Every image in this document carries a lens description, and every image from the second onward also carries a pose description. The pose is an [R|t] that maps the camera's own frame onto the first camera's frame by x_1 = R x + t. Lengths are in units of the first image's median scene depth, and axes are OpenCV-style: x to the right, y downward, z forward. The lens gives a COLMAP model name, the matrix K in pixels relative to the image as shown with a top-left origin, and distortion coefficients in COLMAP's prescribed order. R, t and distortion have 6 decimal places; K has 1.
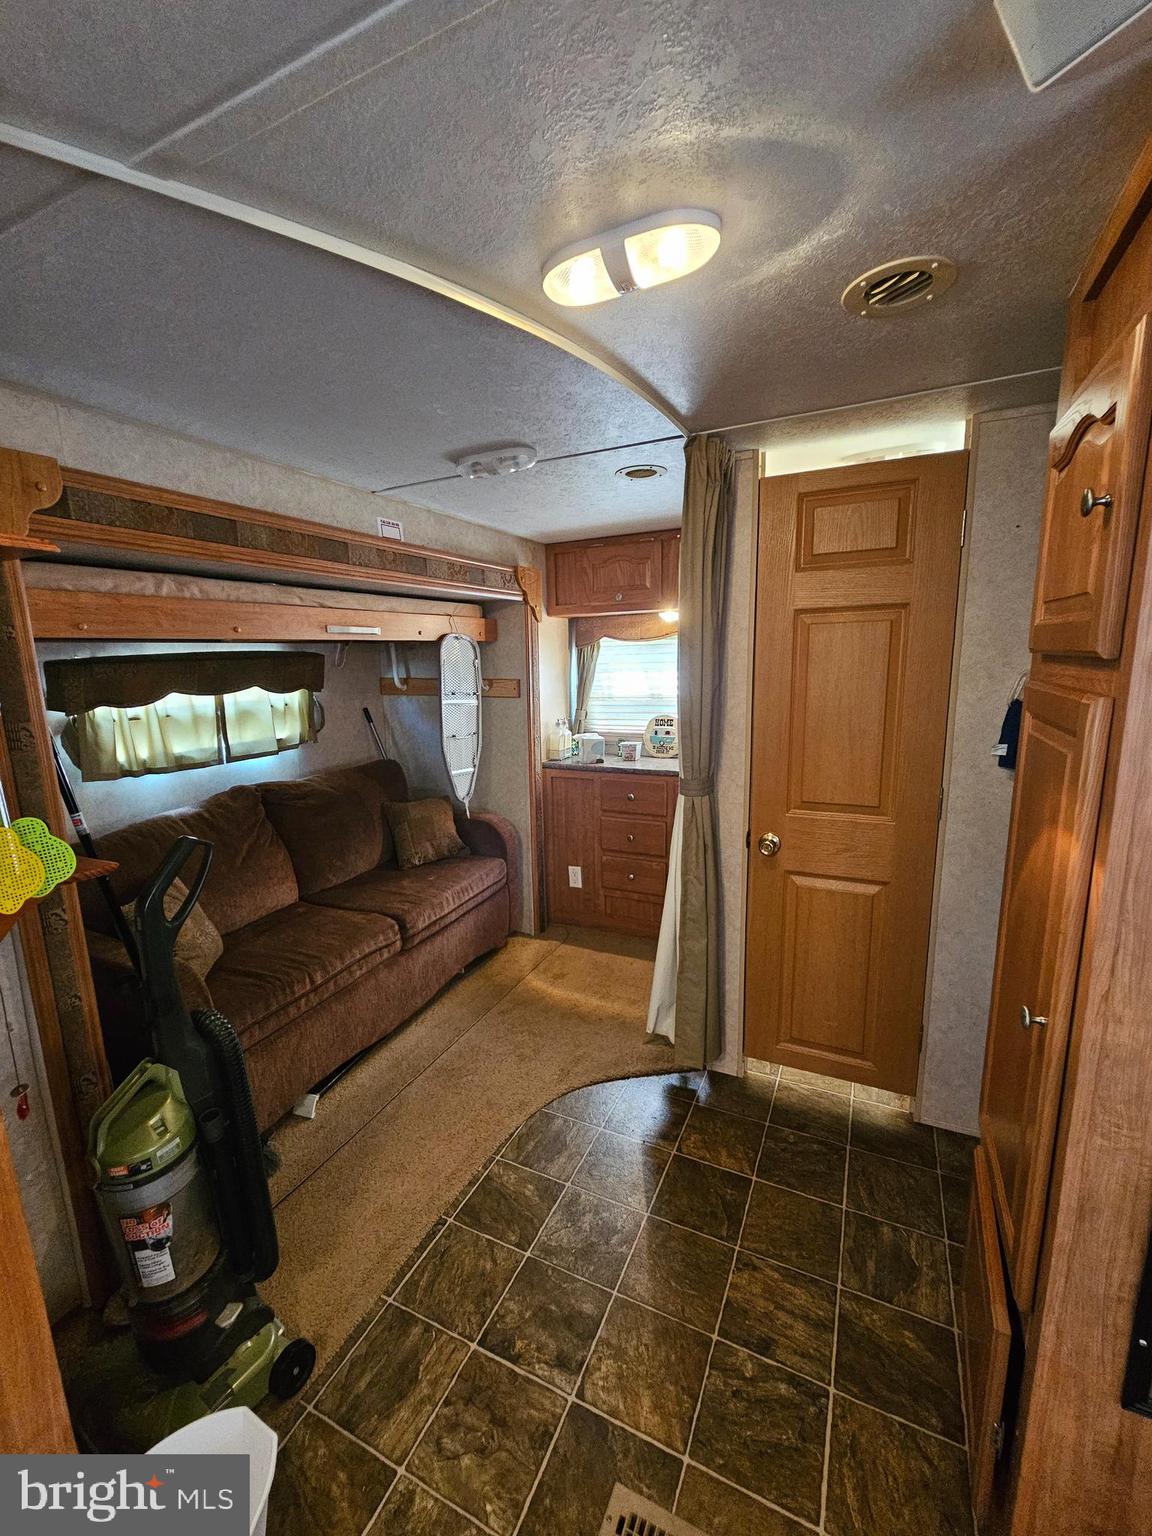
lens RADIAL K [[632.1, 0, 567.4], [0, 632.1, 777.5], [0, 0, 1]] dist [-0.001953, 0.000419]
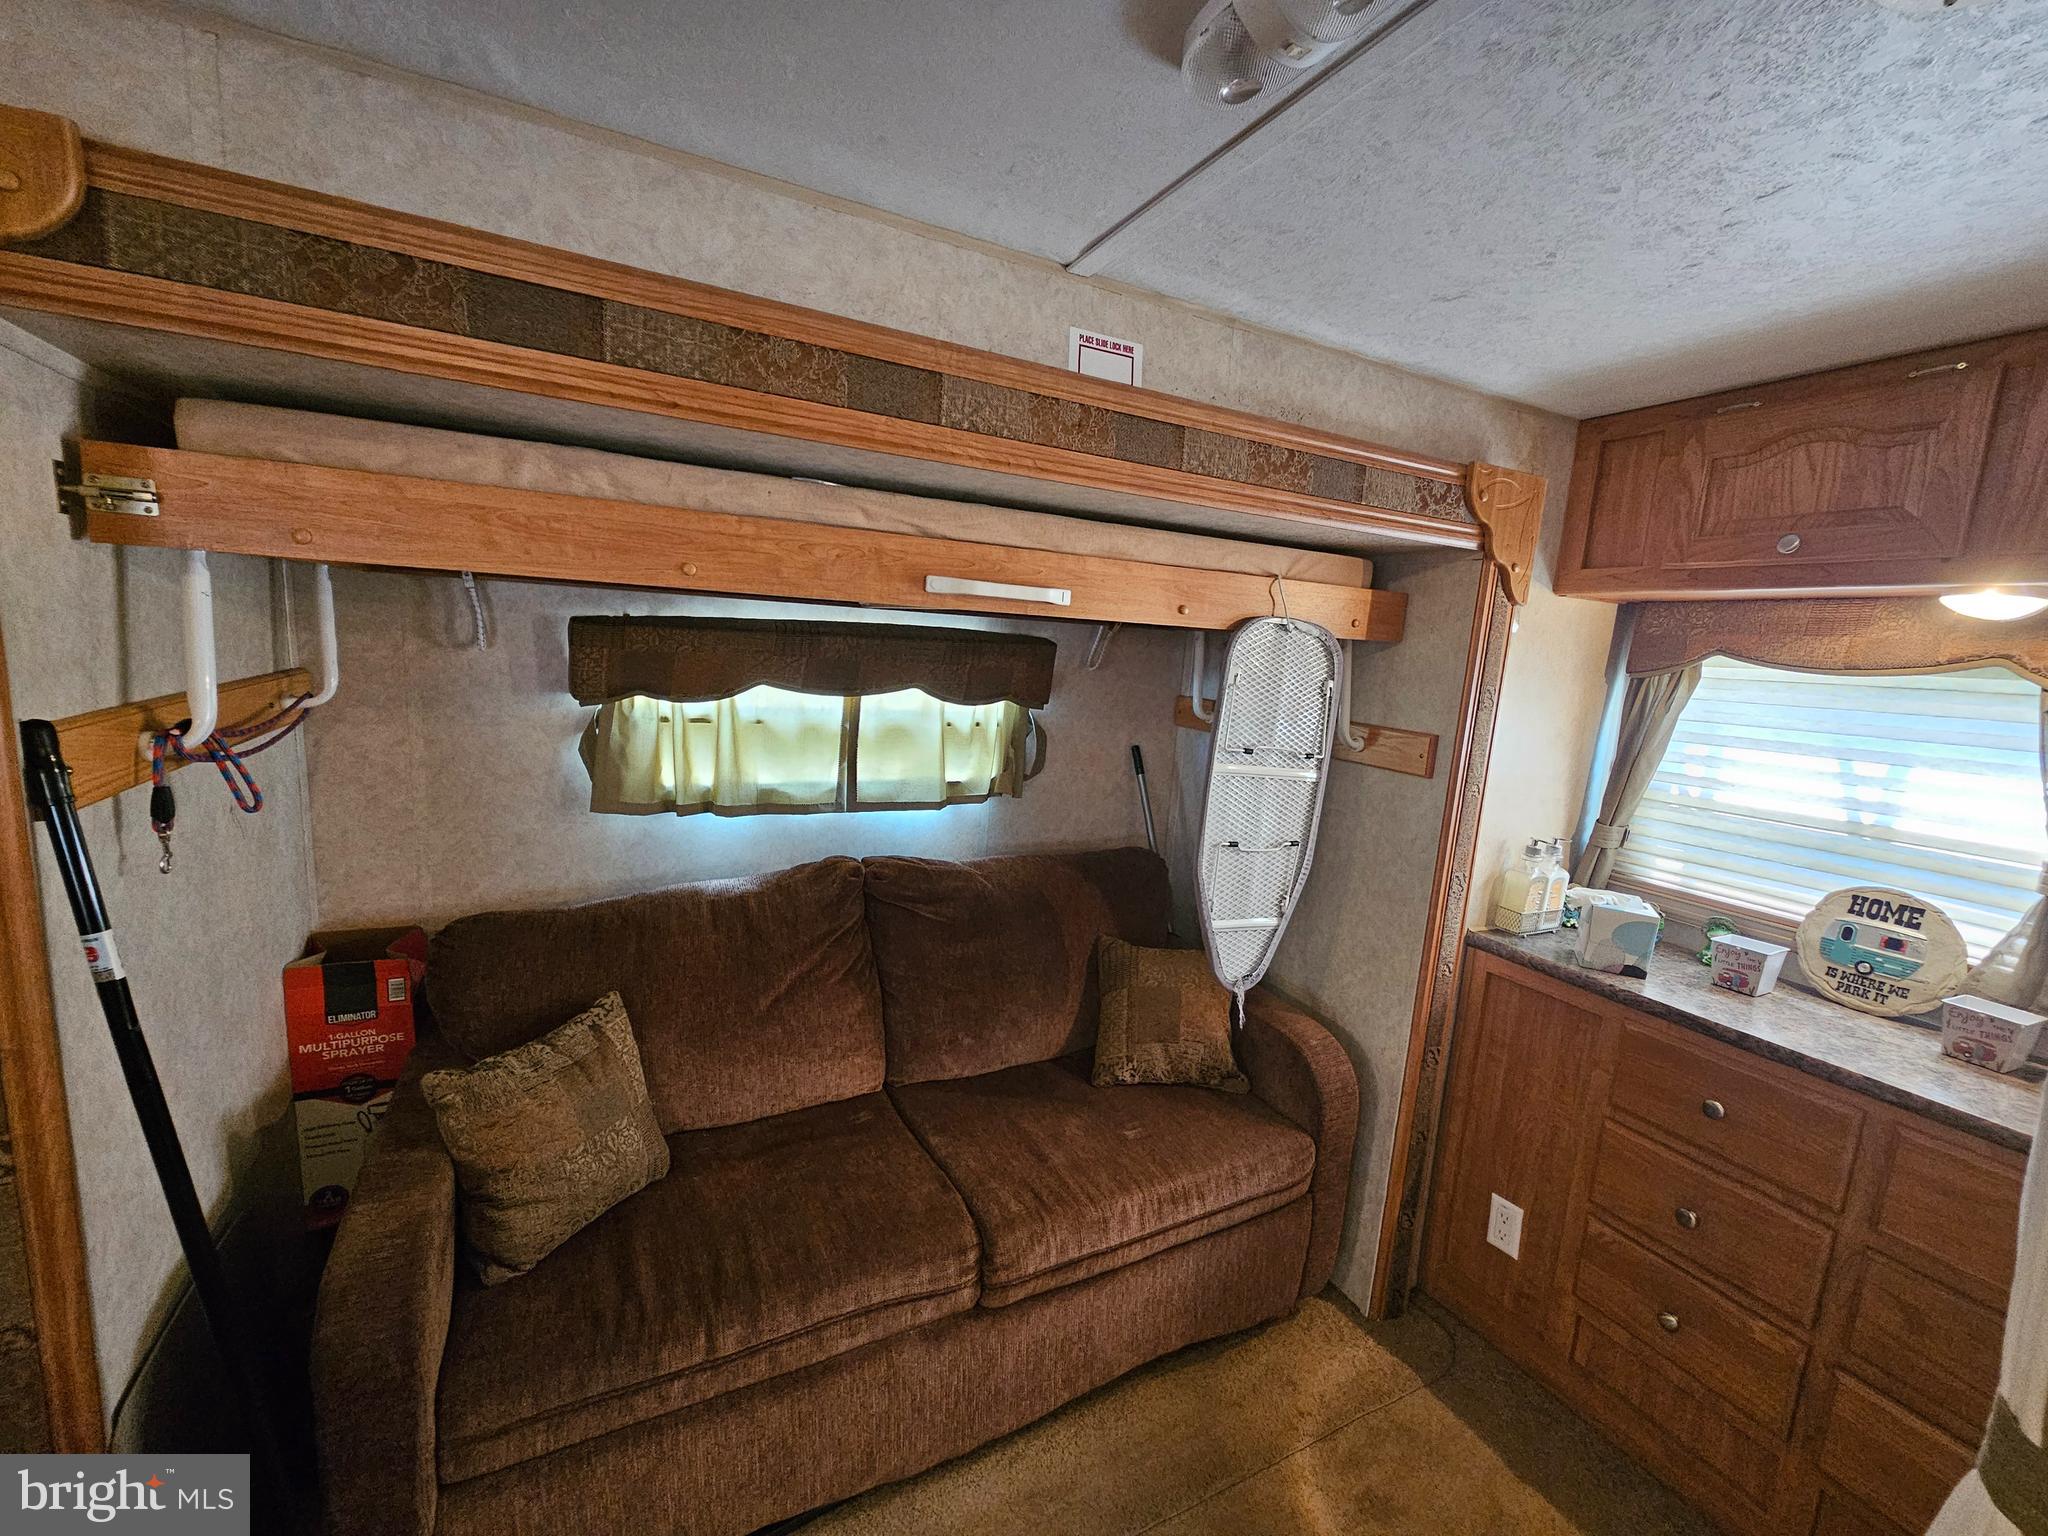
lens RADIAL K [[842.8, 0, 1031.0], [0, 842.8, 778.6], [0, 0, 1]] dist [-0.001953, 0.000419]
pose [[0.797444, 0.167555, -0.579662, 0.041150], [-0.193046, 0.981025, 0.017997, -0.090599], [0.571678, 0.097550, 0.814658, 0.415216]]
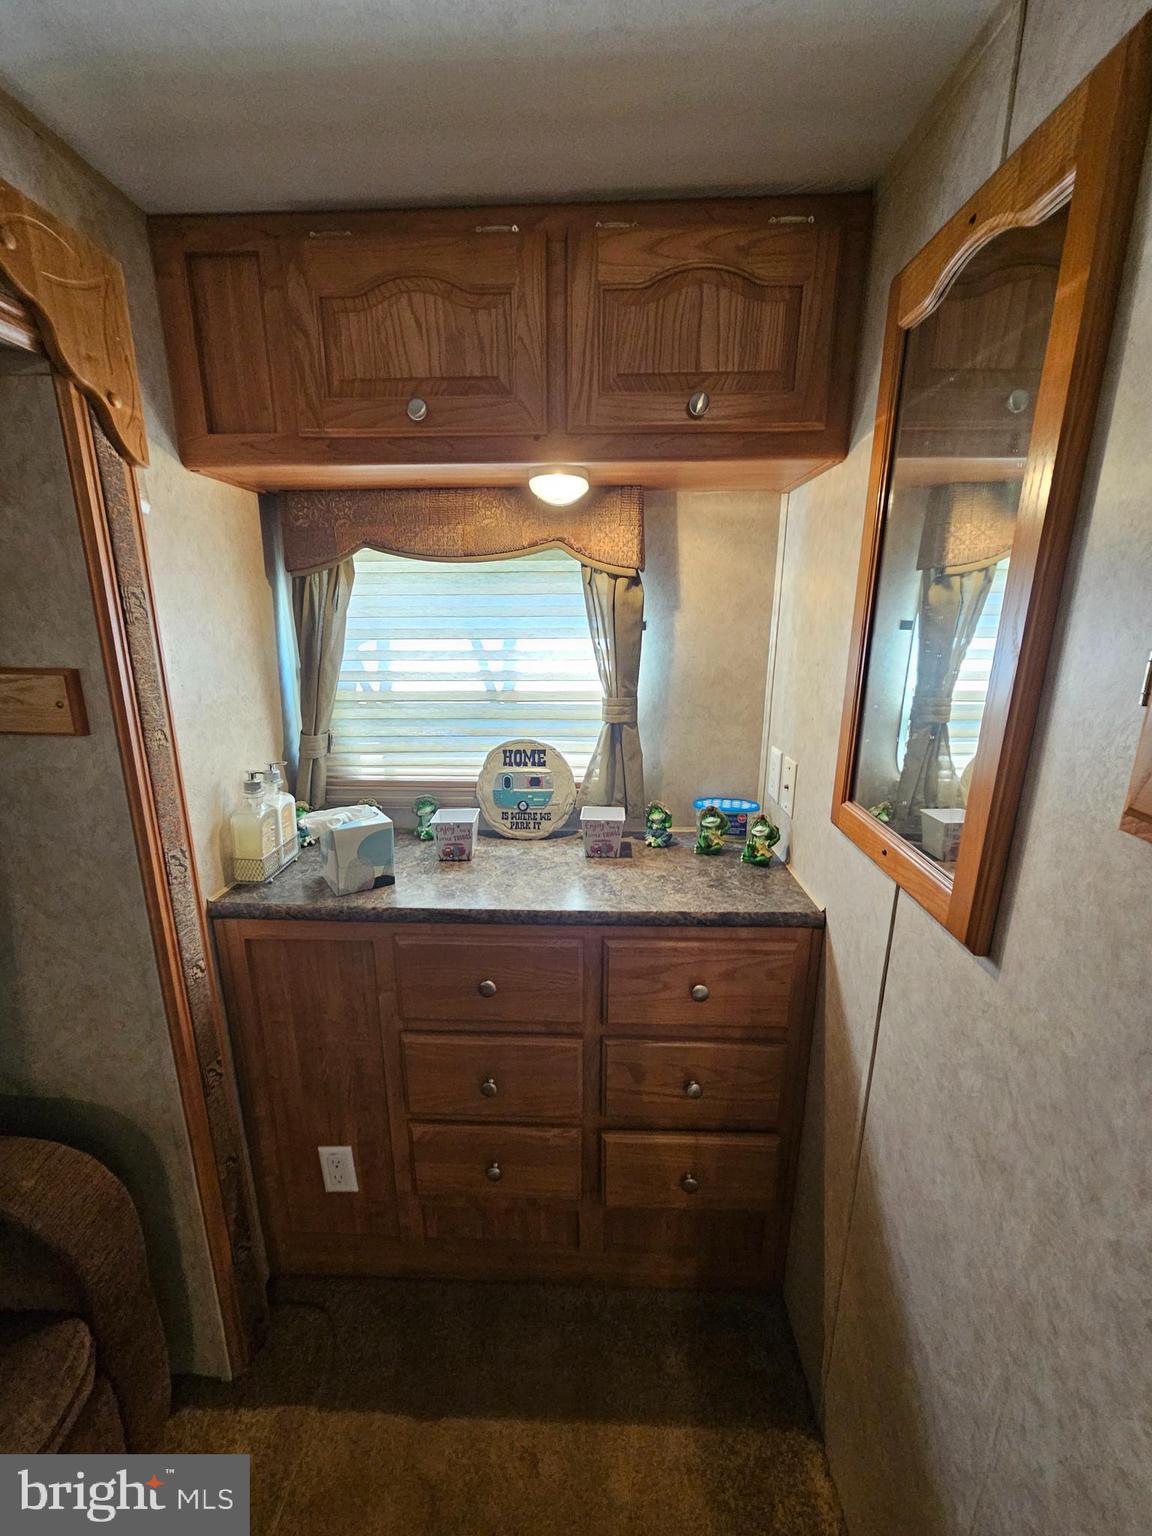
lens RADIAL K [[632.1, 0, 567.4], [0, 632.1, 777.5], [0, 0, 1]] dist [-0.001953, 0.000419]
pose [[0.913353, -0.083180, 0.398583, 0.007114], [0.055252, 0.995176, 0.081072, -0.127252], [-0.403403, -0.052025, 0.913542, 0.703858]]
